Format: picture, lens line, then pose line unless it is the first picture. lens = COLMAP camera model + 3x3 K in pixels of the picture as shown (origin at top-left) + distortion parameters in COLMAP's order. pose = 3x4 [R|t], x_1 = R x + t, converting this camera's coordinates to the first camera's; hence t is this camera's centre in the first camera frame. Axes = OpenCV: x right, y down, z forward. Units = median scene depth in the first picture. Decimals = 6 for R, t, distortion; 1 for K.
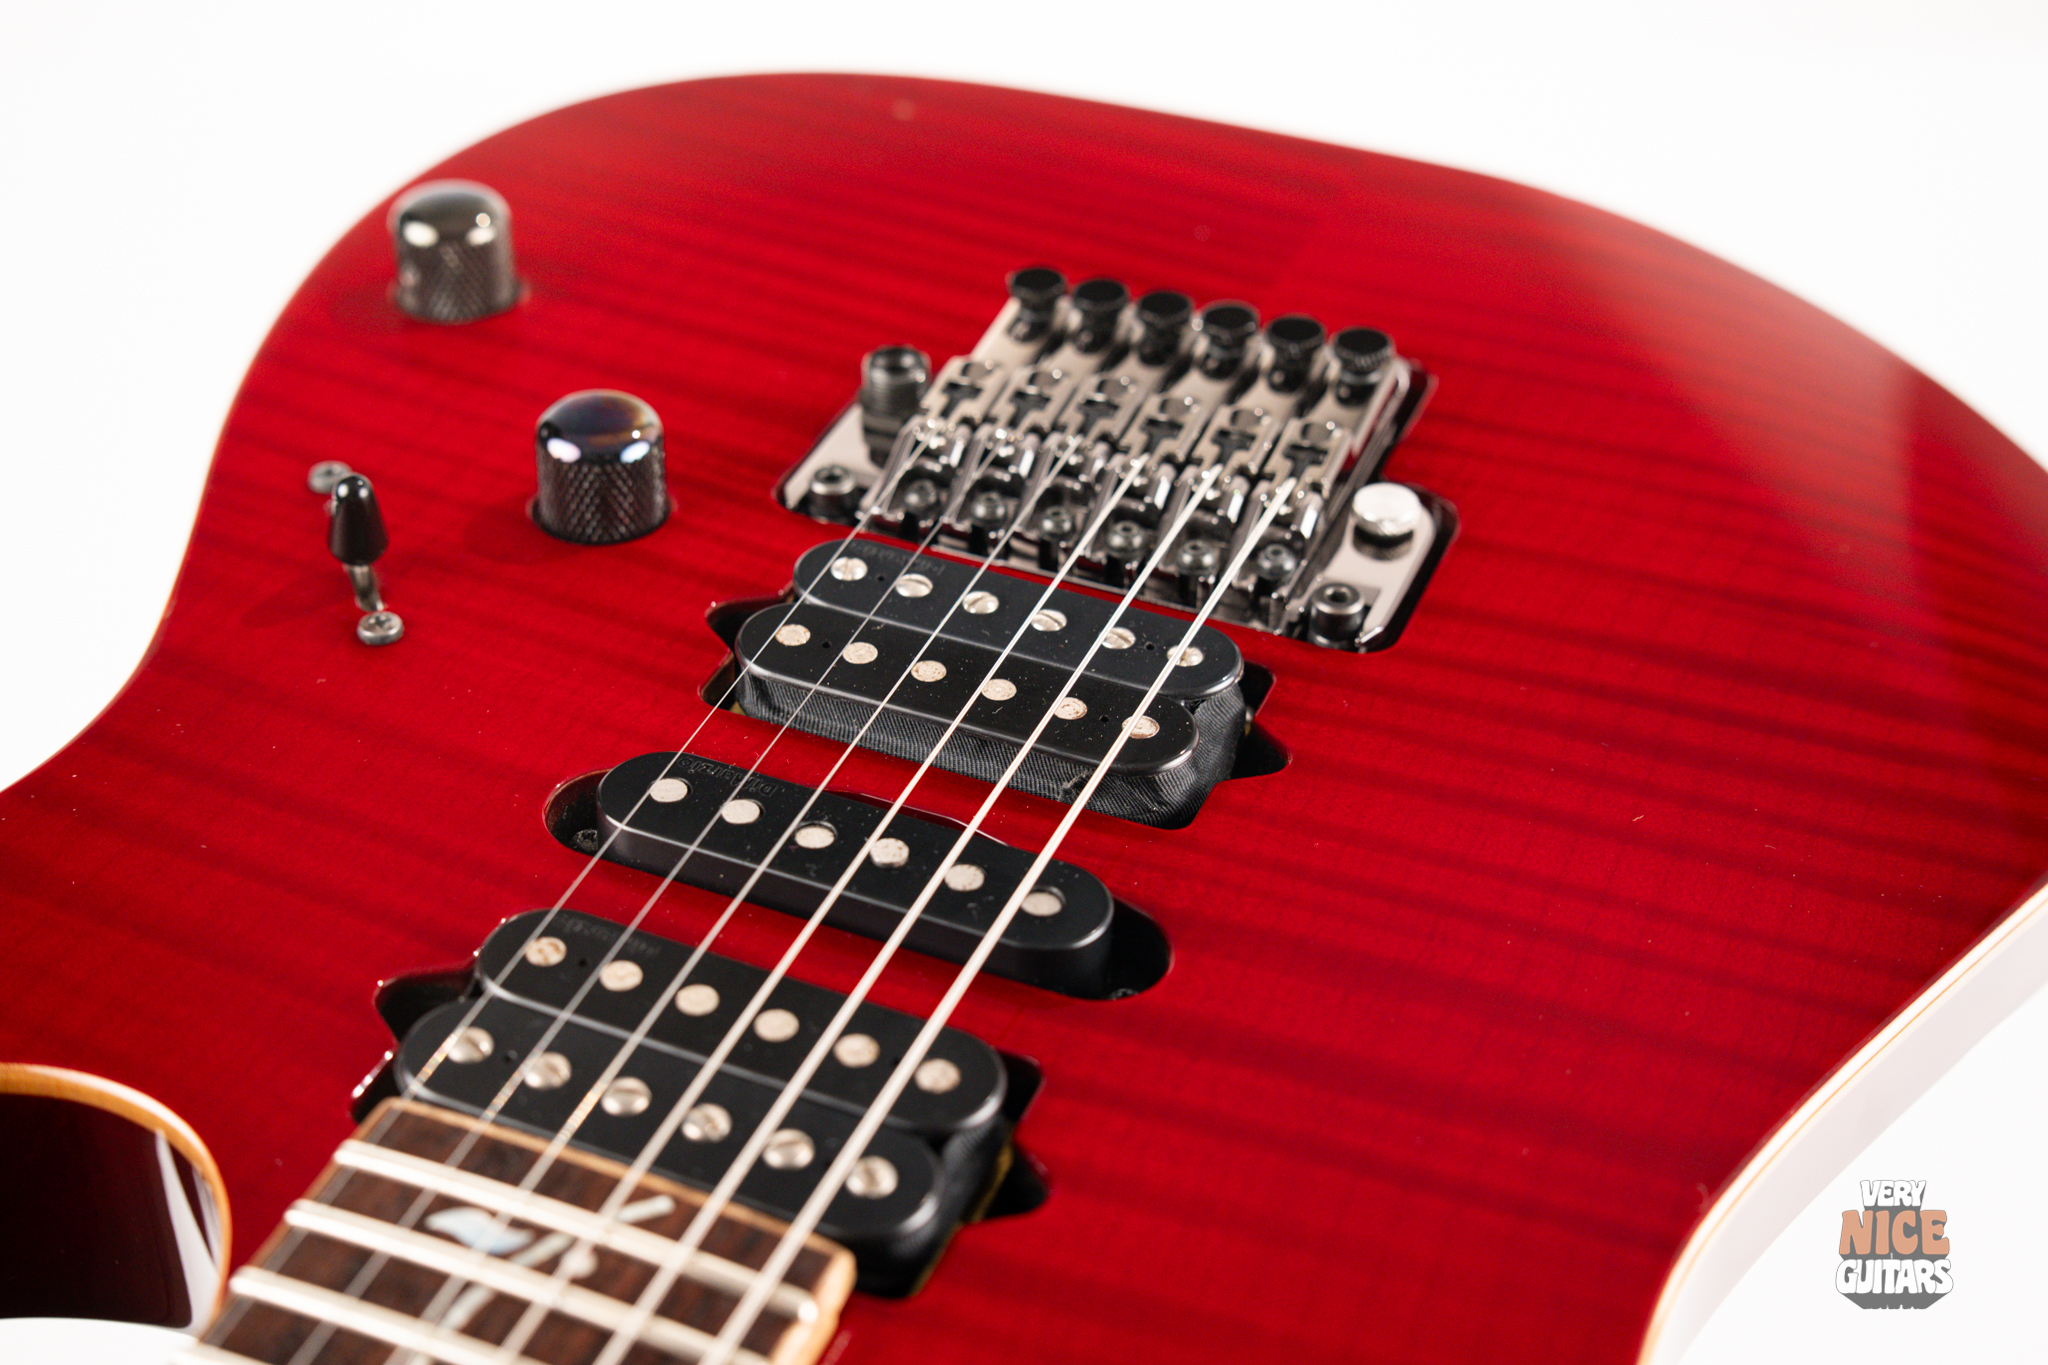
lens RADIAL K [[2915.4, 0, 1024.0], [0, 2915.4, 682.5], [0, 0, 1]] dist [0.062381, -0.239083]
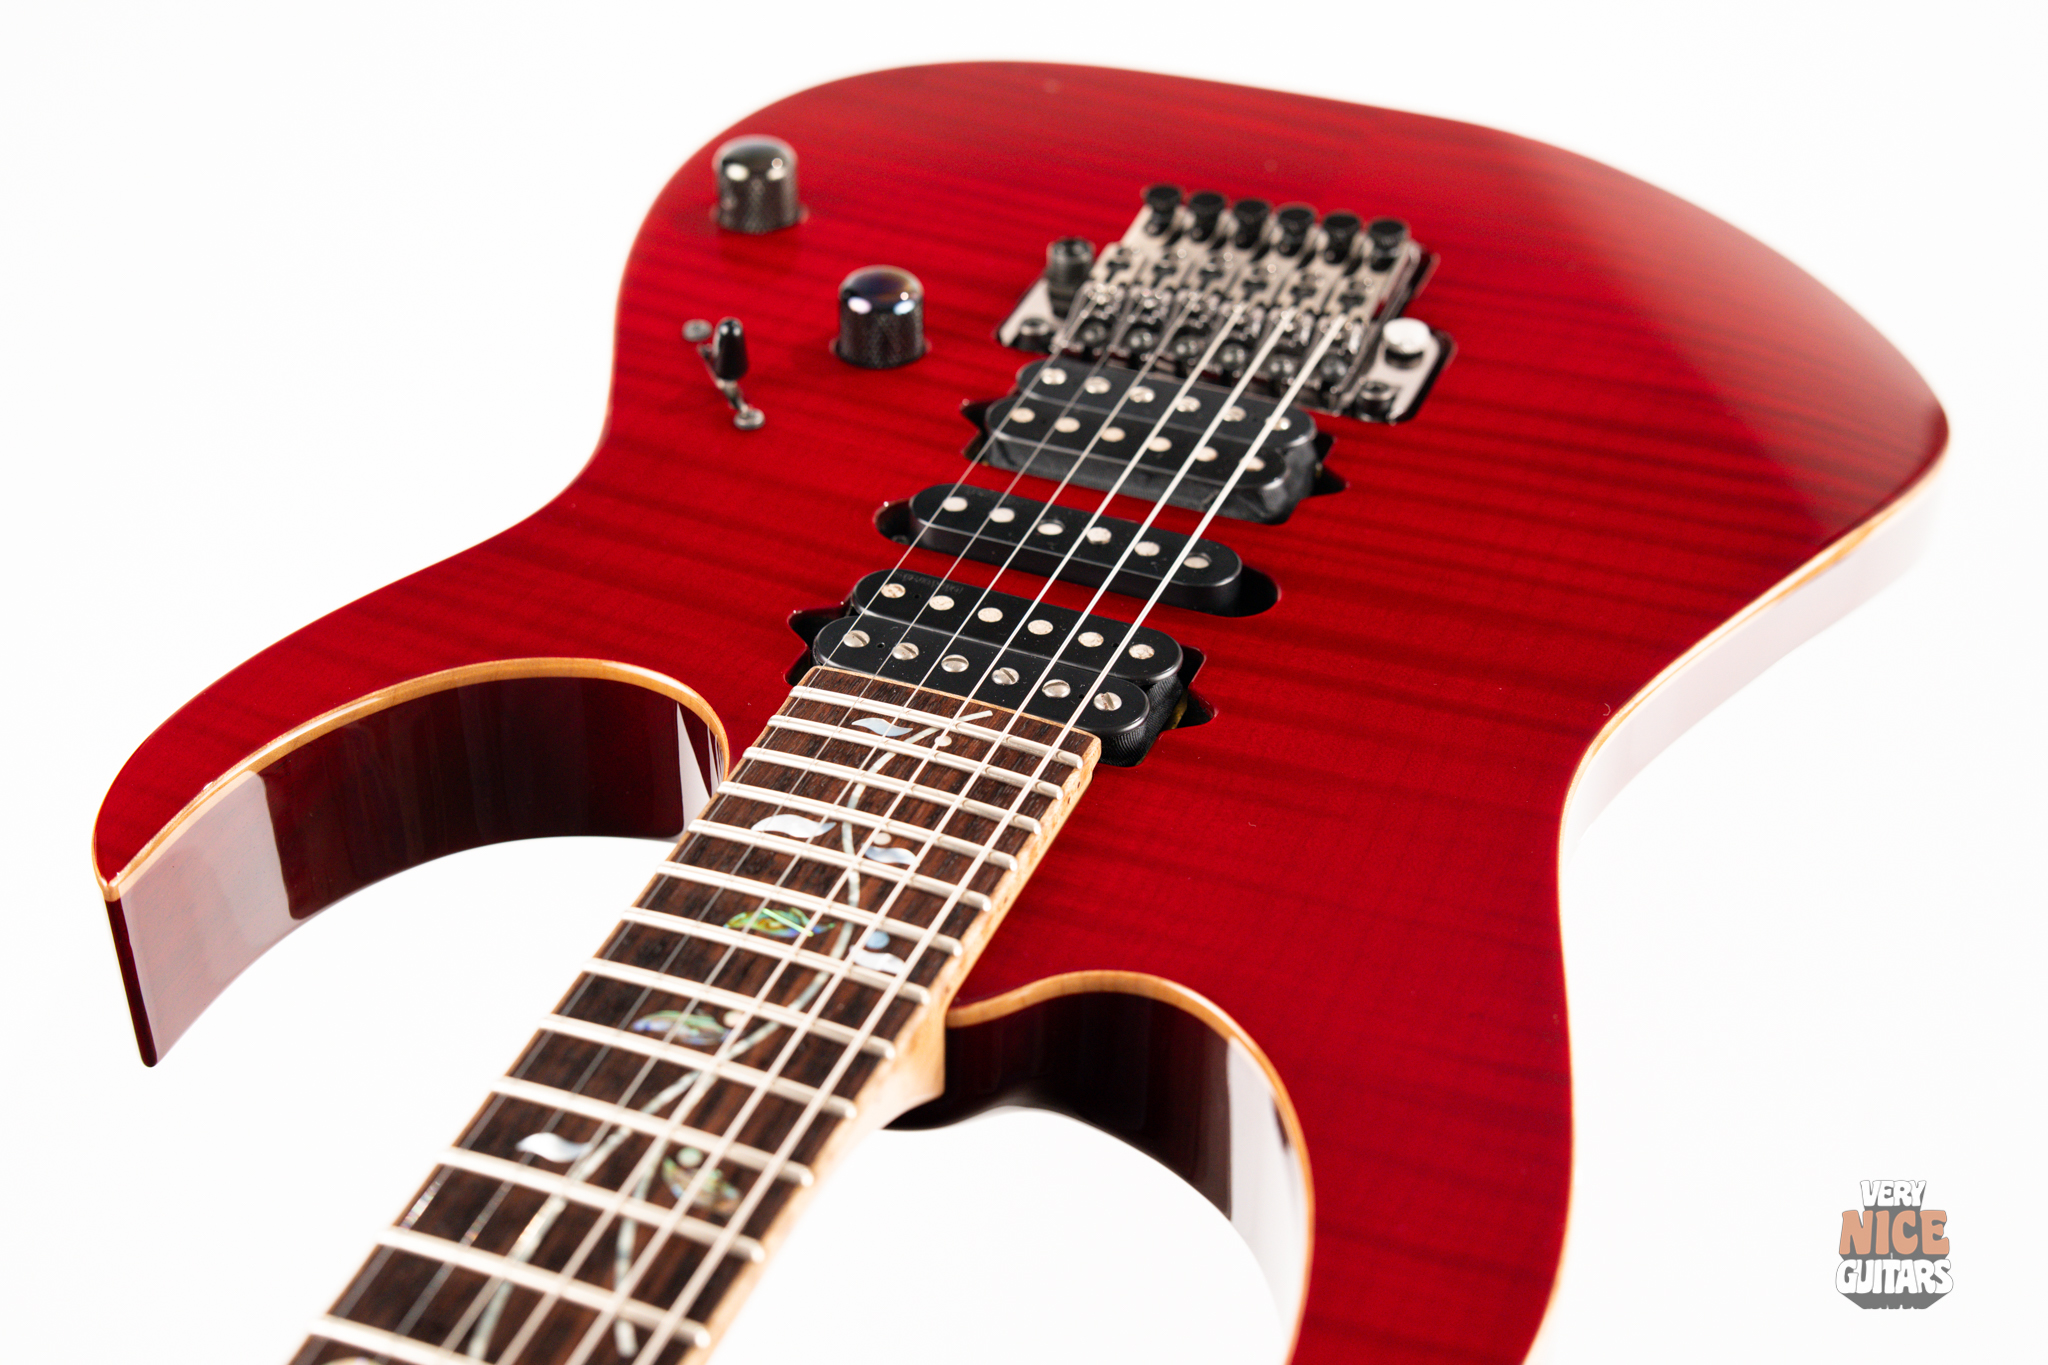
lens RADIAL K [[2915.4, 0, 1024.0], [0, 2915.4, 682.5], [0, 0, 1]] dist [0.062381, -0.239083]
pose [[0.999809, -0.019229, -0.003520, -0.073456], [0.019197, 0.999774, -0.009123, 0.134834], [0.003694, 0.009054, 0.999952, -0.522404]]
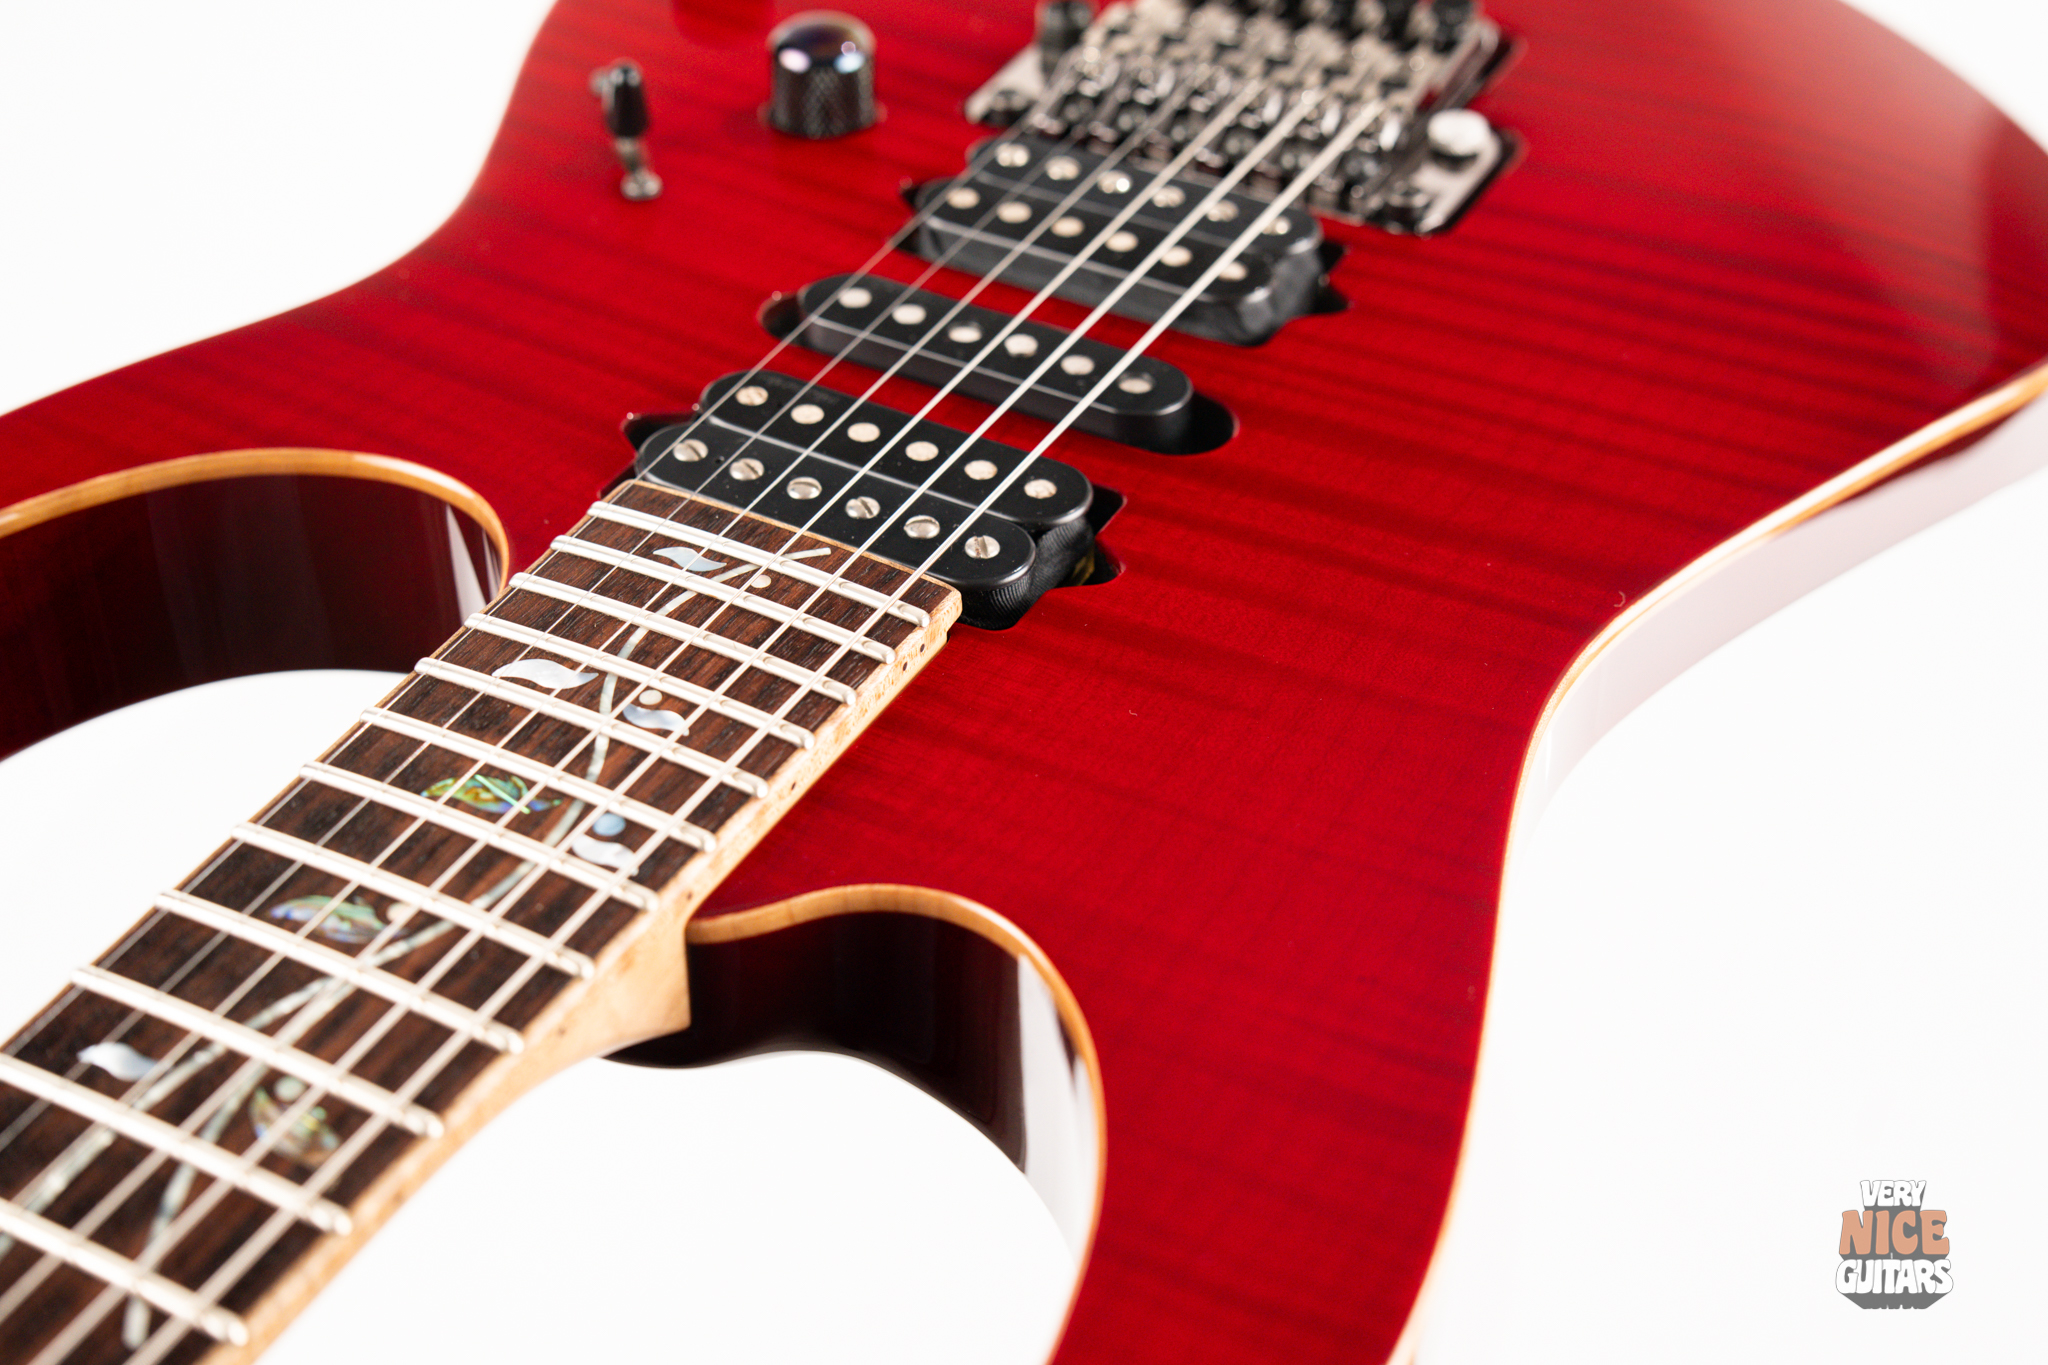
lens RADIAL K [[2915.4, 0, 1024.0], [0, 2915.4, 682.5], [0, 0, 1]] dist [0.062381, -0.239083]
pose [[0.994368, 0.050246, -0.093313, 0.072917], [-0.047402, 0.998349, 0.032451, 0.145849], [0.094790, -0.027845, 0.995108, -0.249318]]
